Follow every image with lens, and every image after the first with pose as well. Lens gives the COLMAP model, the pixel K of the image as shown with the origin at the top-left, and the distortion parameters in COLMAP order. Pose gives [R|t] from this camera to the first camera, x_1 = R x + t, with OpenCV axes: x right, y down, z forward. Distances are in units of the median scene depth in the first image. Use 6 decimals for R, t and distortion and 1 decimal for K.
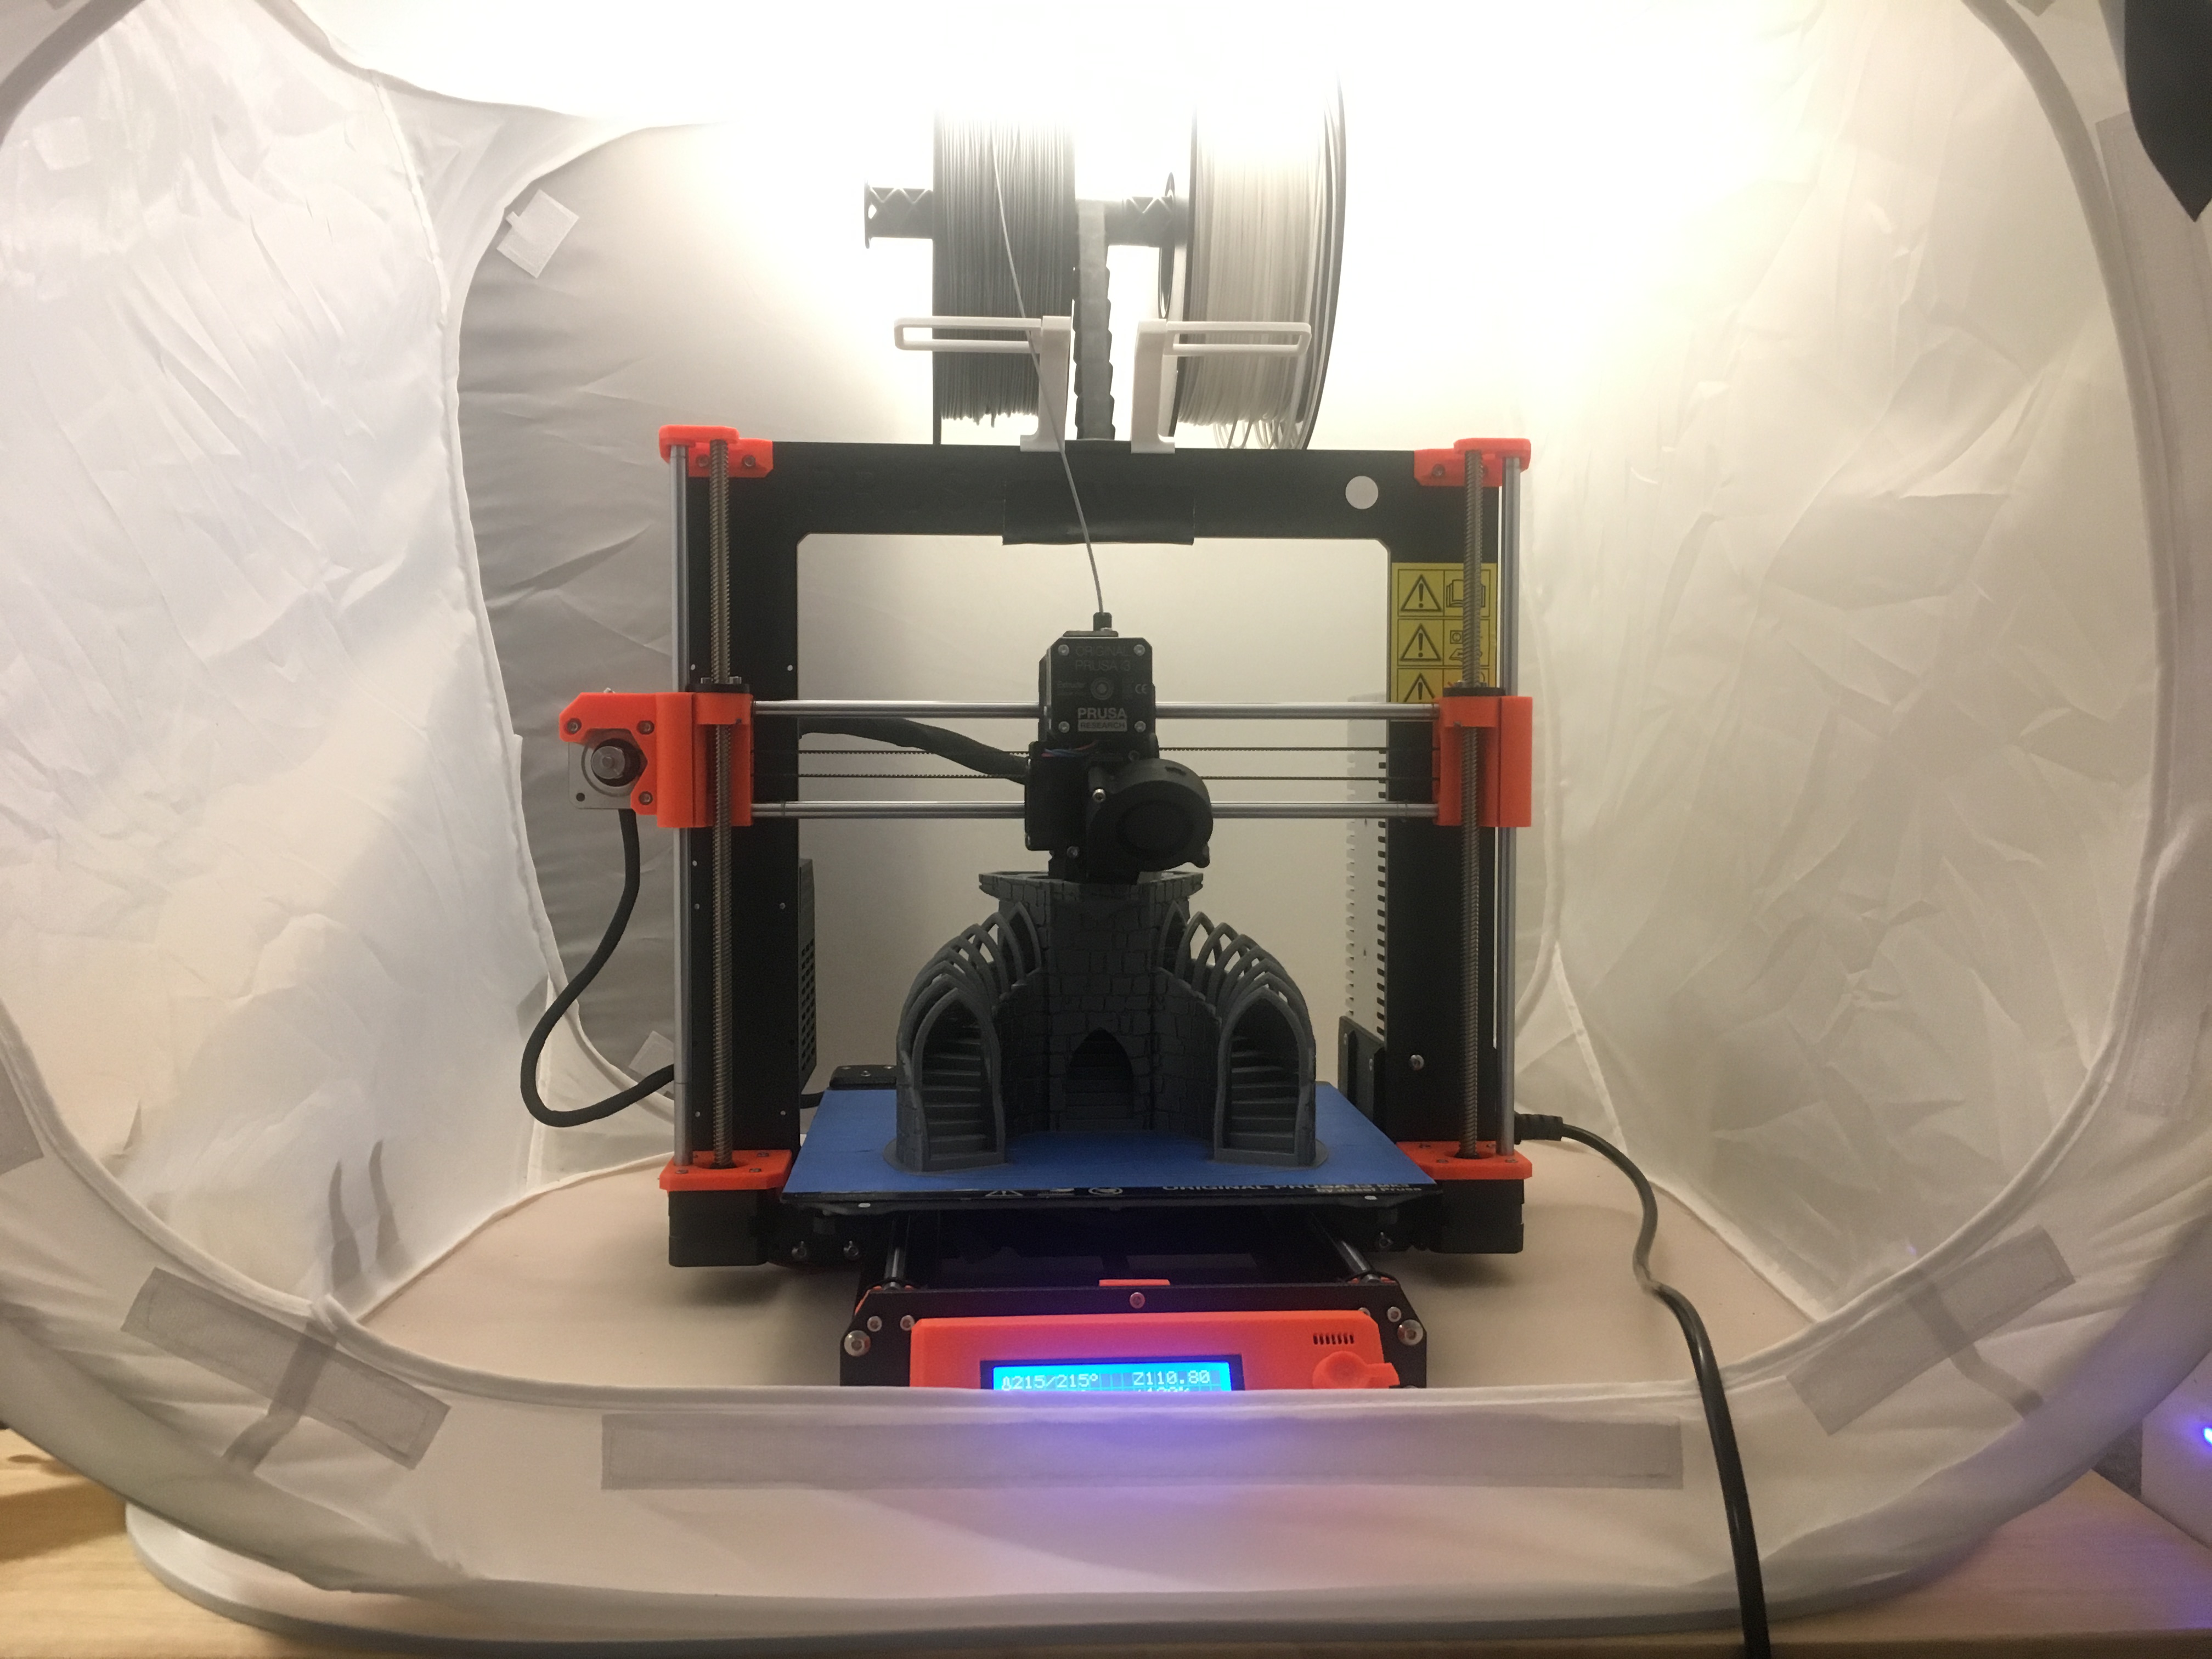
lens RADIAL K [[1911.2, 0, 1099.3], [0, 1911.2, 825.6], [0, 0, 1]] dist [0.087834, -0.124992]
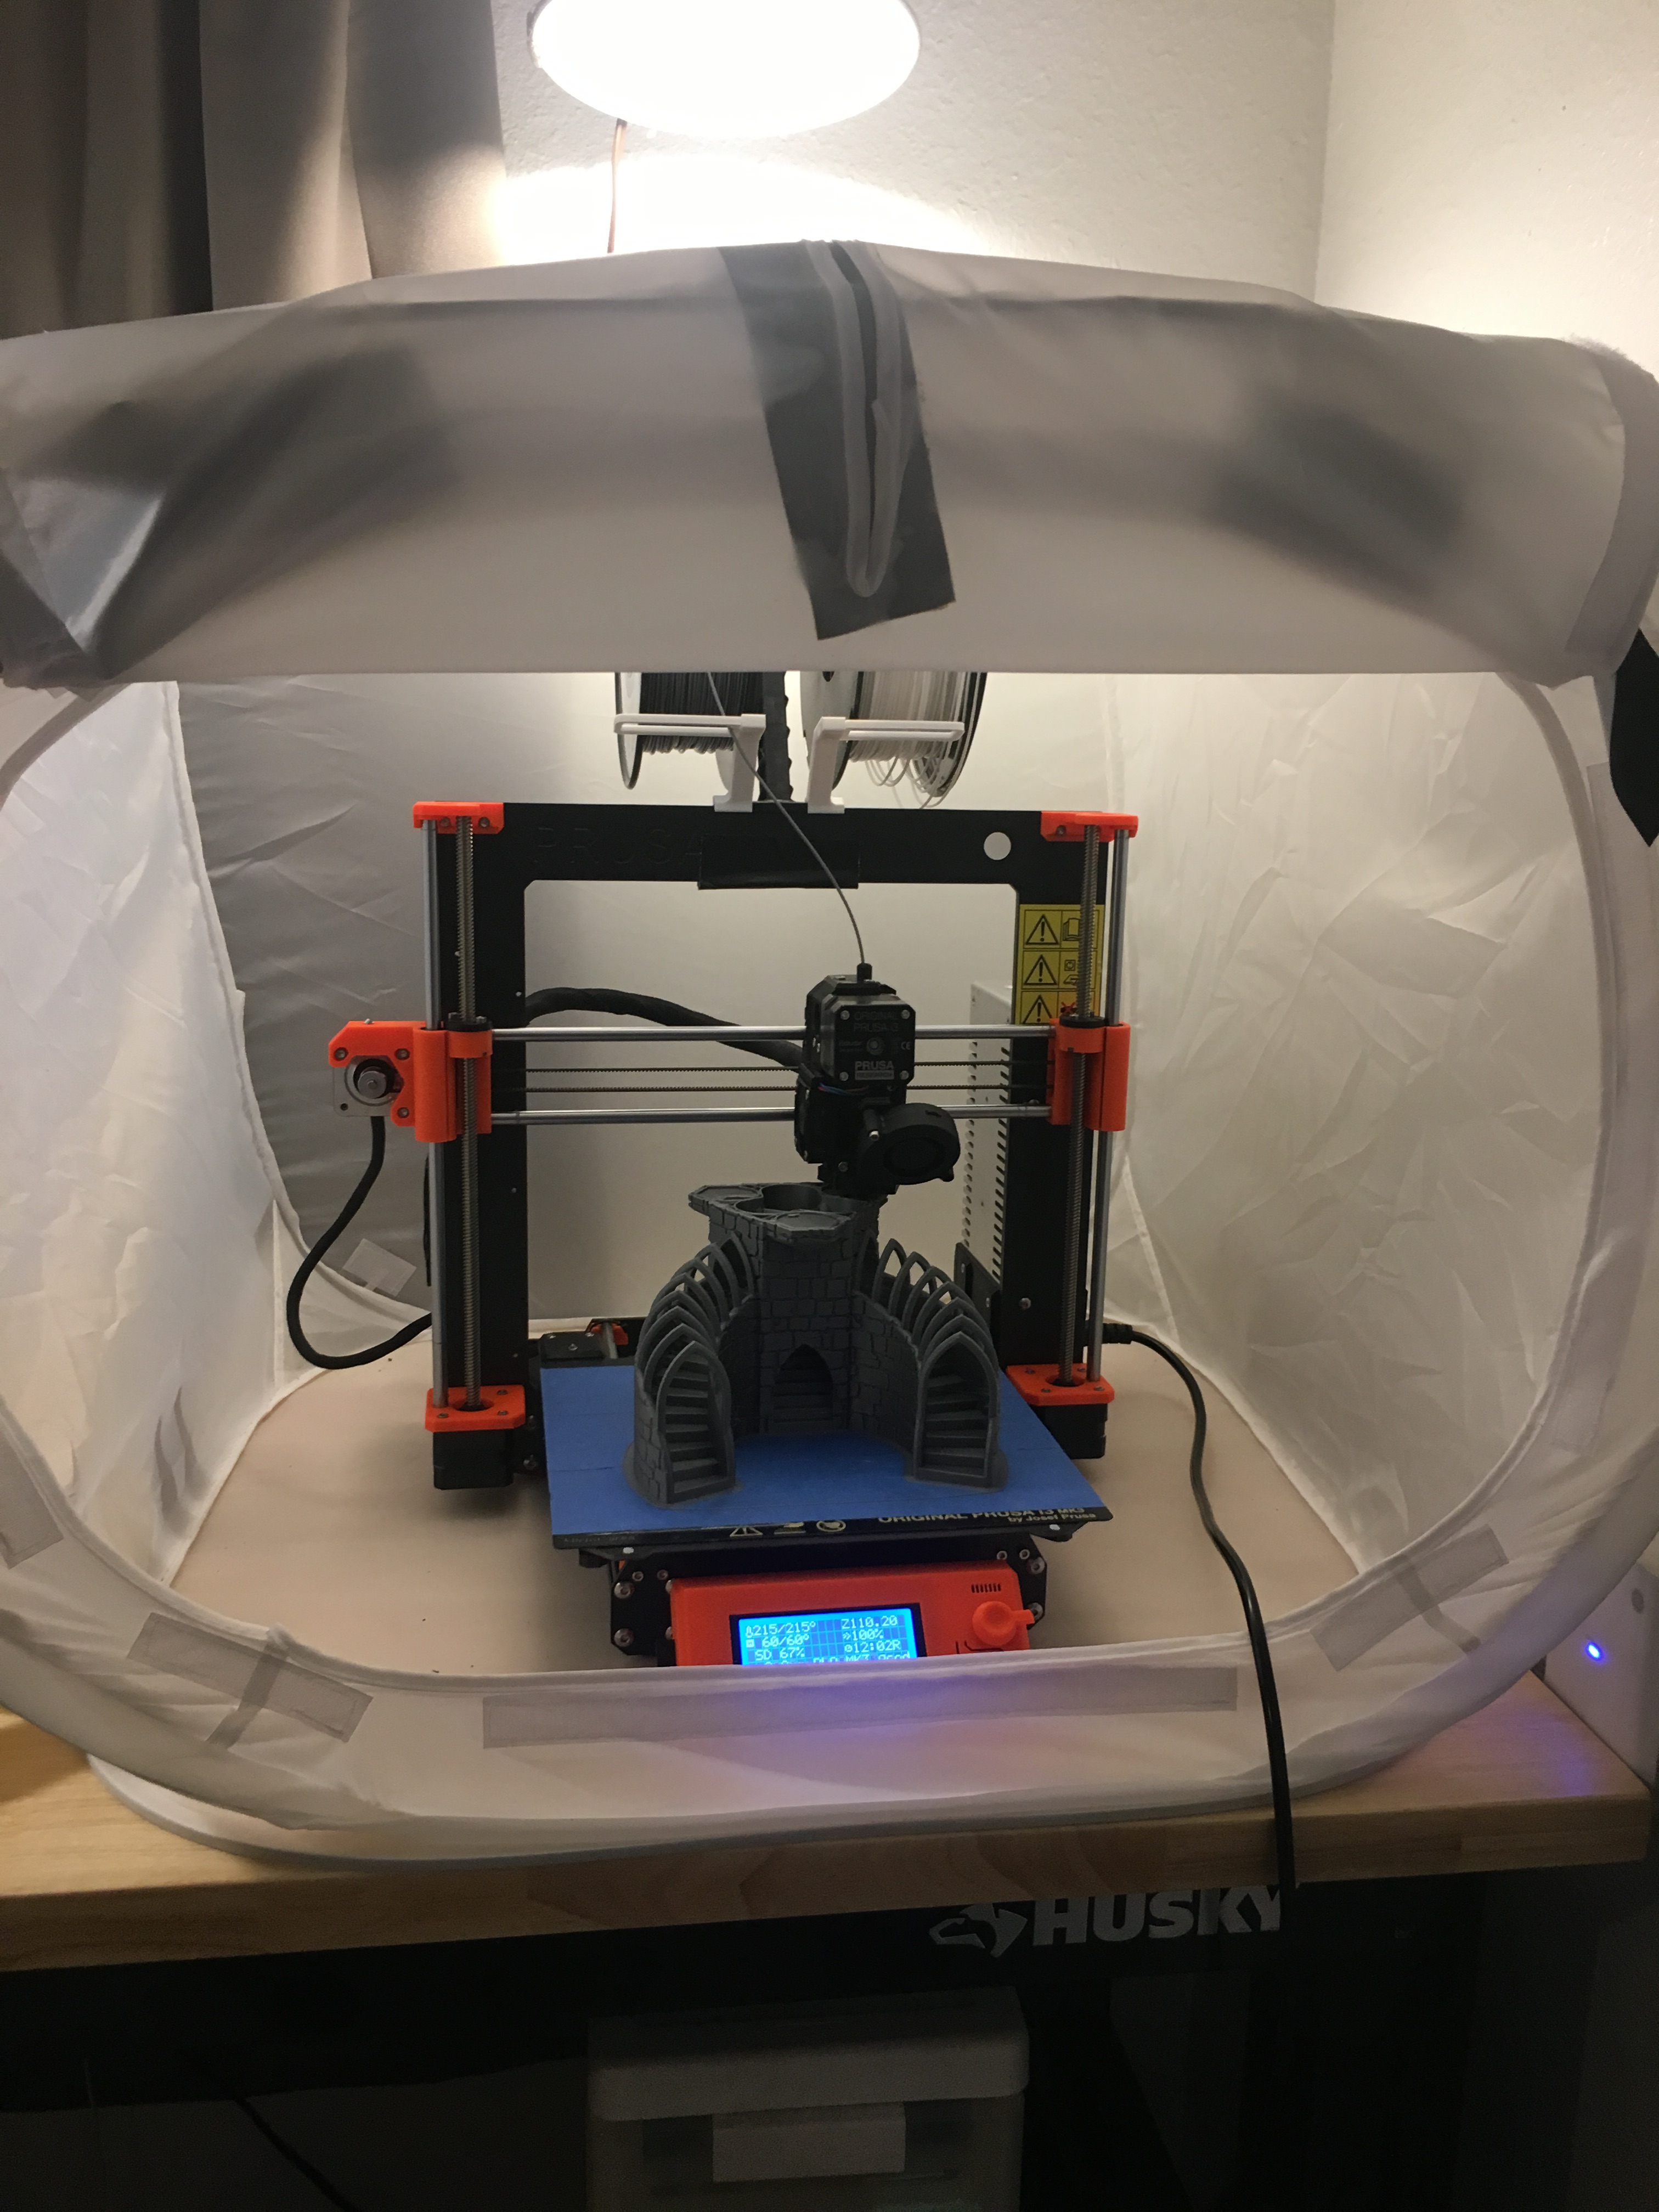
lens RADIAL K [[1900.5, 0, 829.5], [0, 1900.5, 1106.0], [0, 0, 1]] dist [0.053485, 0.004522]
pose [[0.994222, -0.001120, 0.107336, -0.100488], [-0.016617, 0.986286, 0.164209, -0.218899], [-0.106048, -0.165044, 0.980568, -0.191560]]
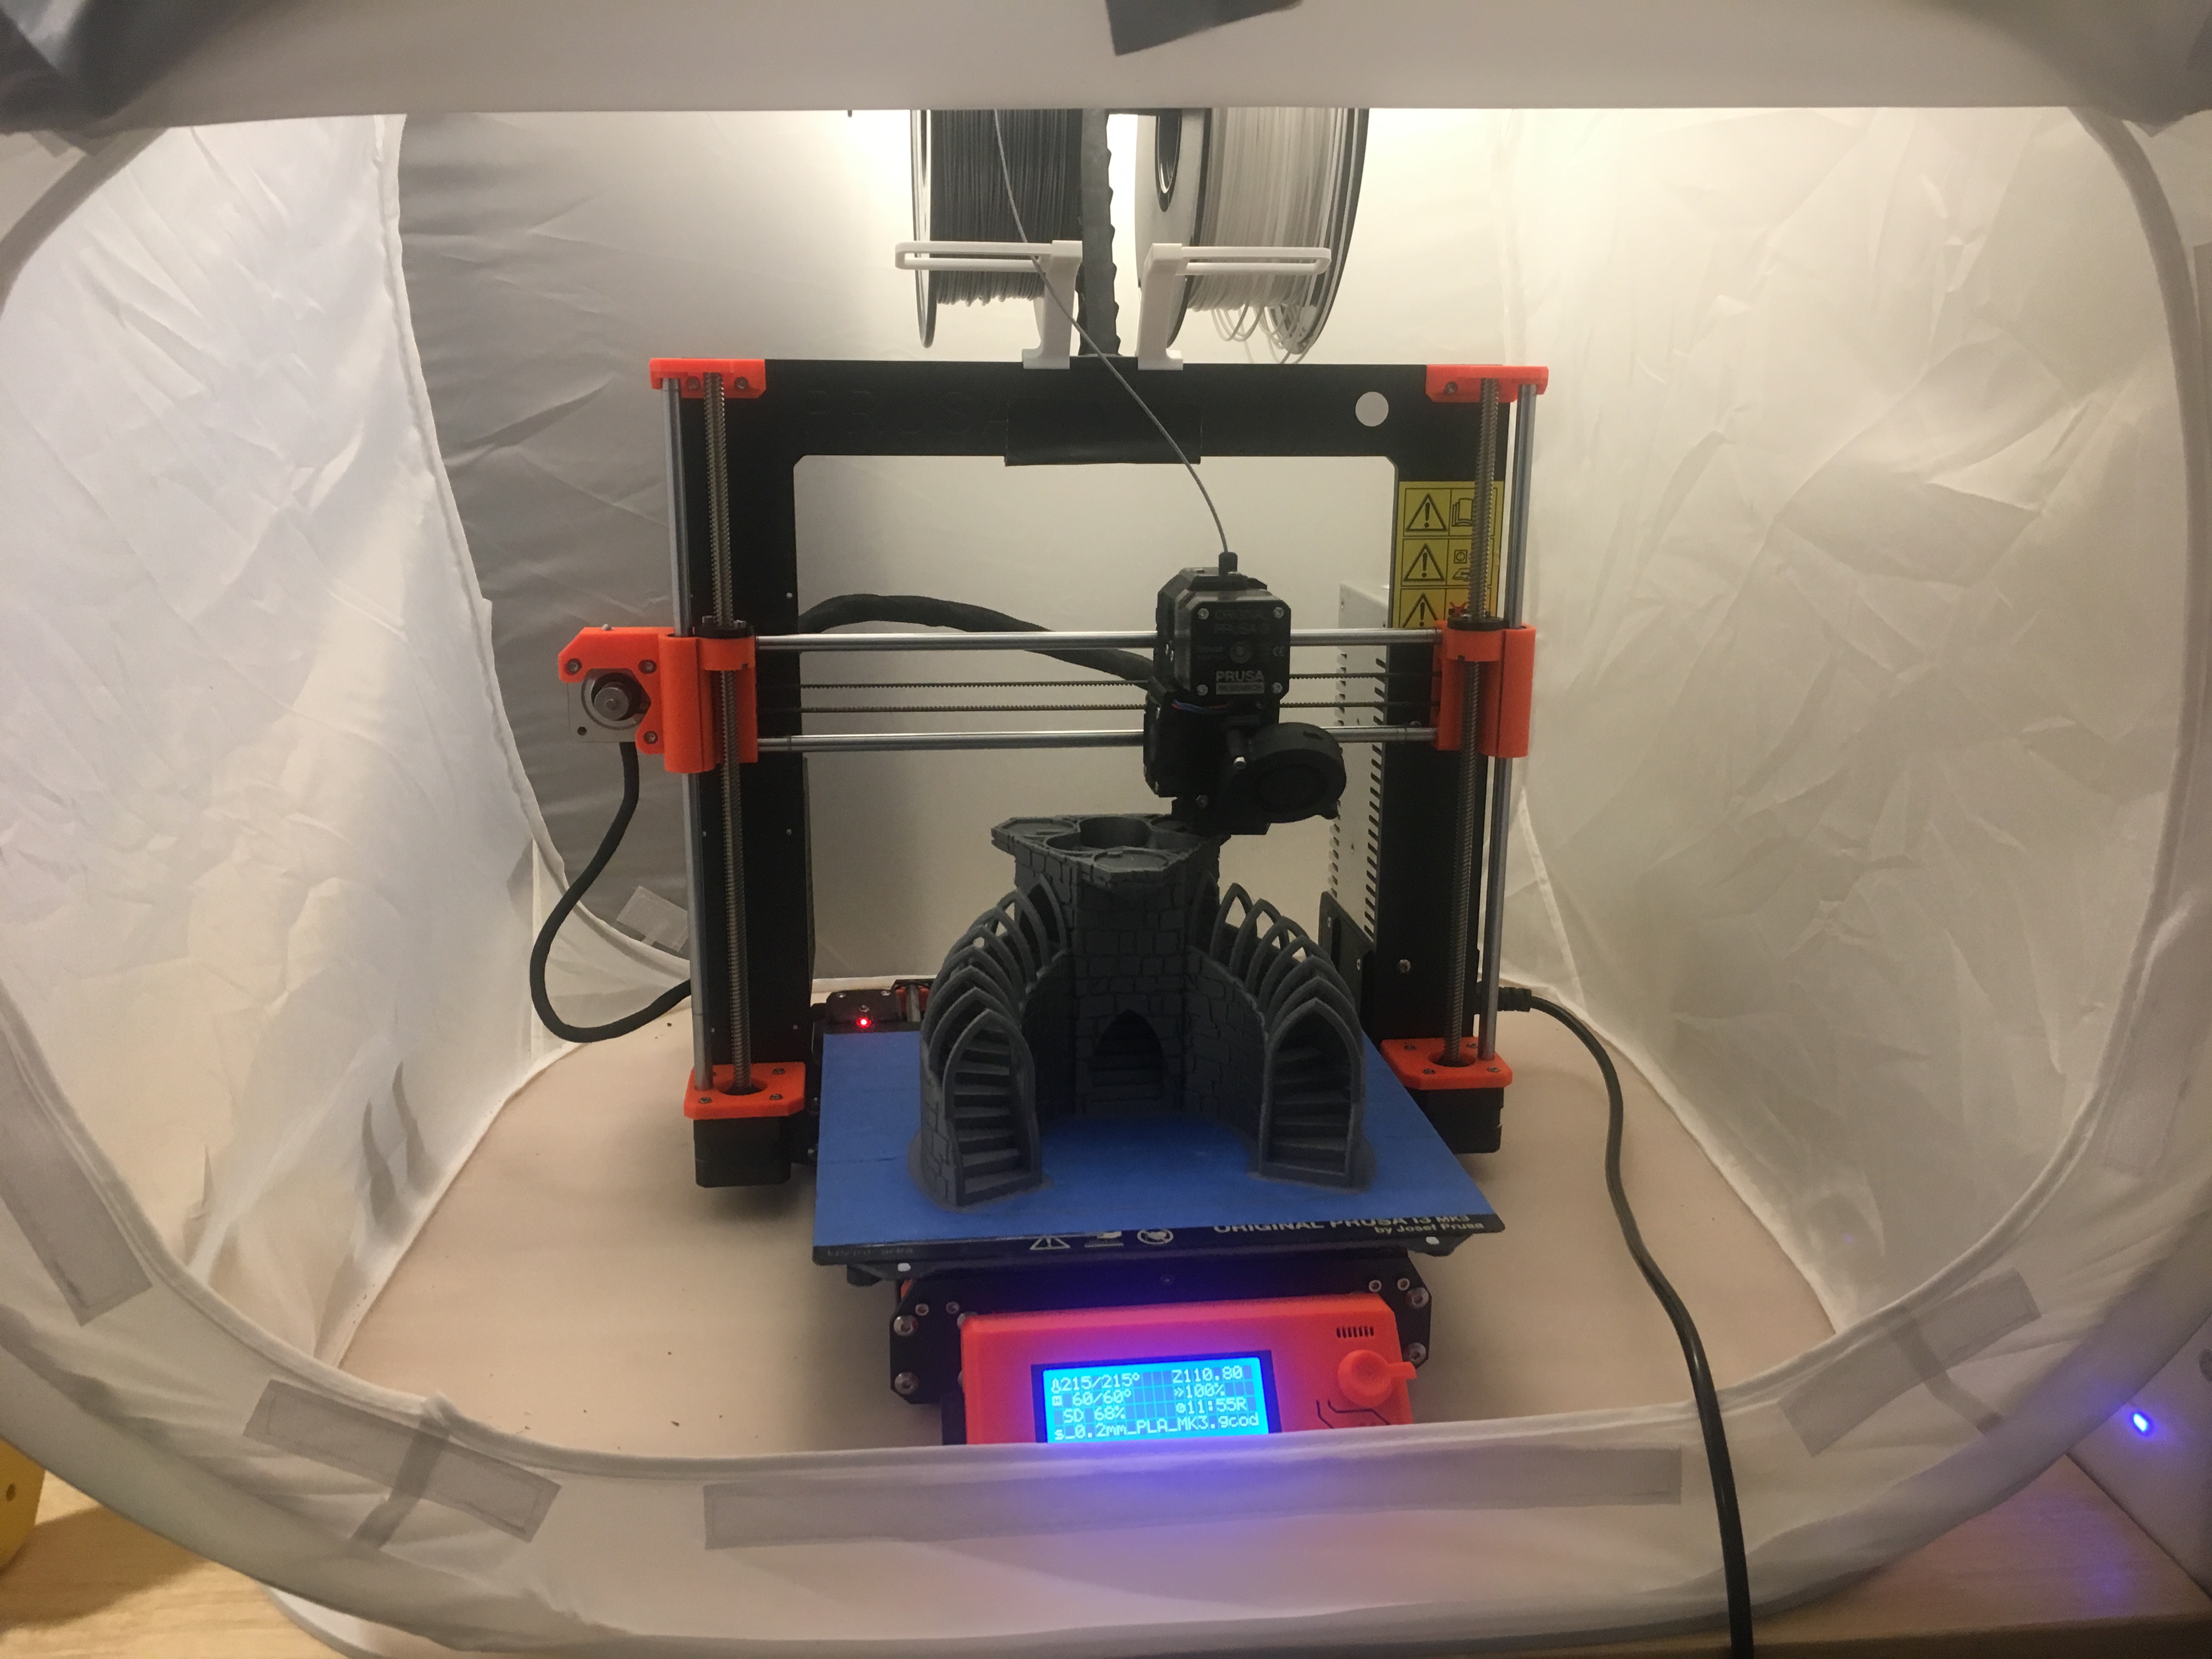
lens RADIAL K [[1911.2, 0, 1099.3], [0, 1911.2, 825.6], [0, 0, 1]] dist [0.087834, -0.124992]
pose [[0.998511, -0.007379, 0.054057, -0.059282], [-0.004066, 0.977994, 0.208595, -0.179471], [-0.054407, -0.208504, 0.976507, 0.009388]]
